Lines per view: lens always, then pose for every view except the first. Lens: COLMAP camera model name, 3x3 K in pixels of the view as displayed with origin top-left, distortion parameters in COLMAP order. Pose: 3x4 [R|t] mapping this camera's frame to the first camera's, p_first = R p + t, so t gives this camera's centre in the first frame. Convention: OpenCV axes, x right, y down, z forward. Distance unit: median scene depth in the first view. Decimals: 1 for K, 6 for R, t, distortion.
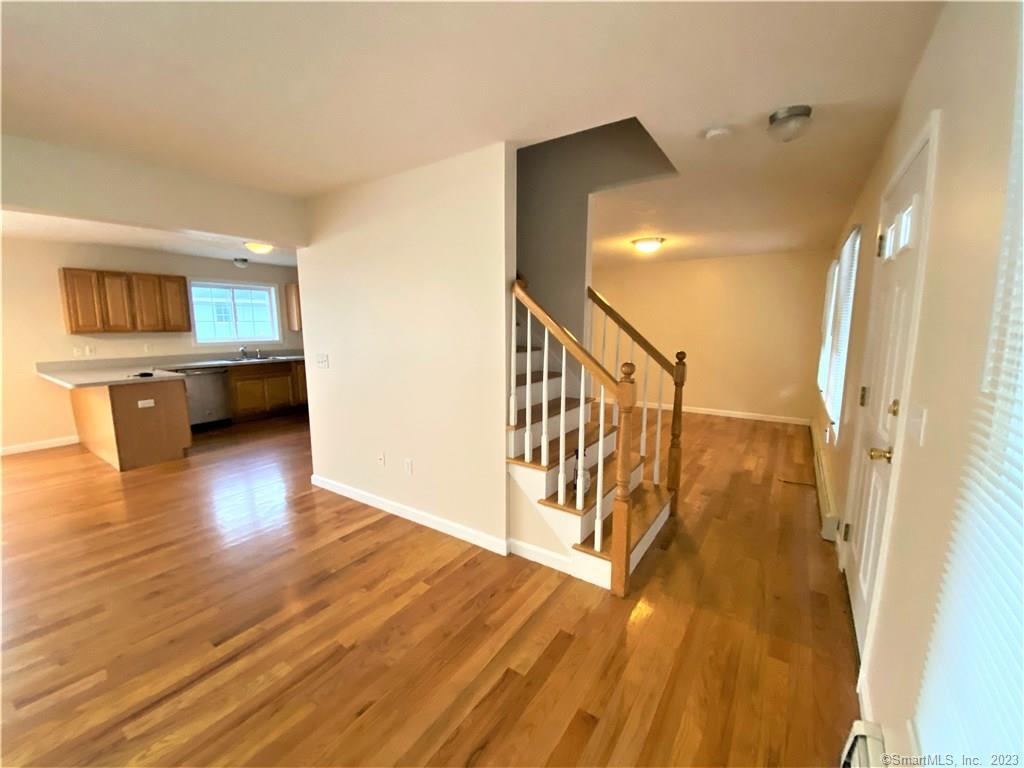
lens RADIAL K [[412.6, 0, 510.8], [0, 412.6, 389.6], [0, 0, 1]] dist [0.018559, -0.019782]
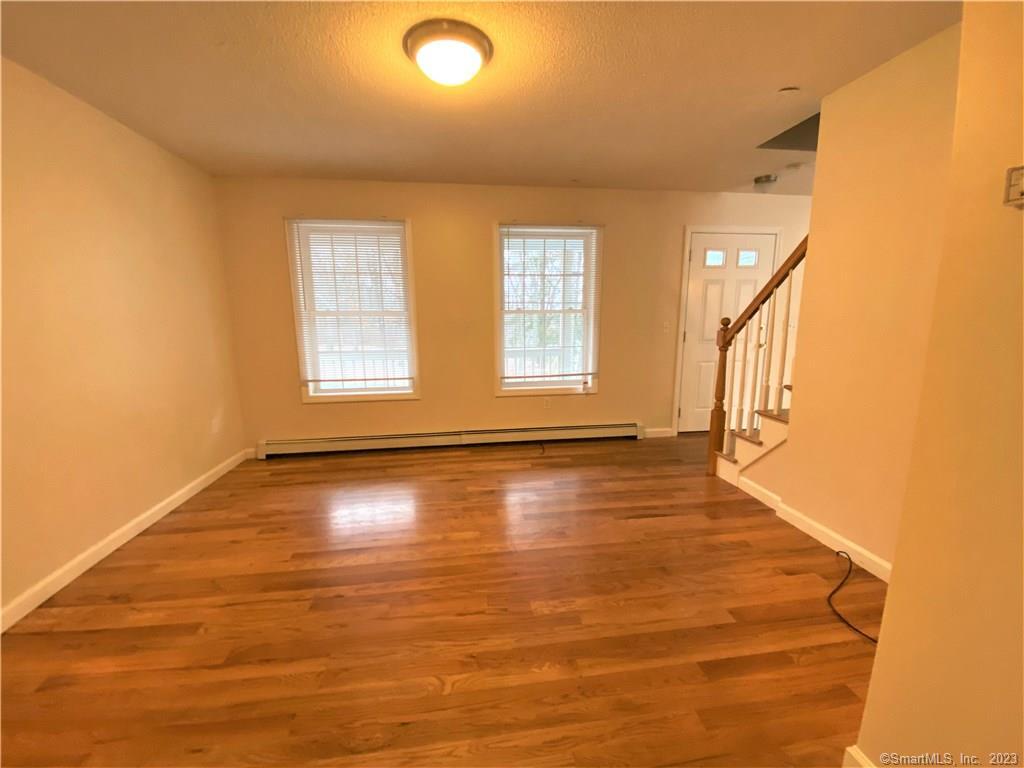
lens RADIAL K [[412.6, 0, 510.8], [0, 412.6, 389.6], [0, 0, 1]] dist [0.018559, -0.019782]
pose [[-0.669151, -0.110815, 0.734817, -0.016107], [0.132431, 0.955208, 0.264648, -0.225963], [-0.731231, 0.274403, -0.624504, 1.815727]]
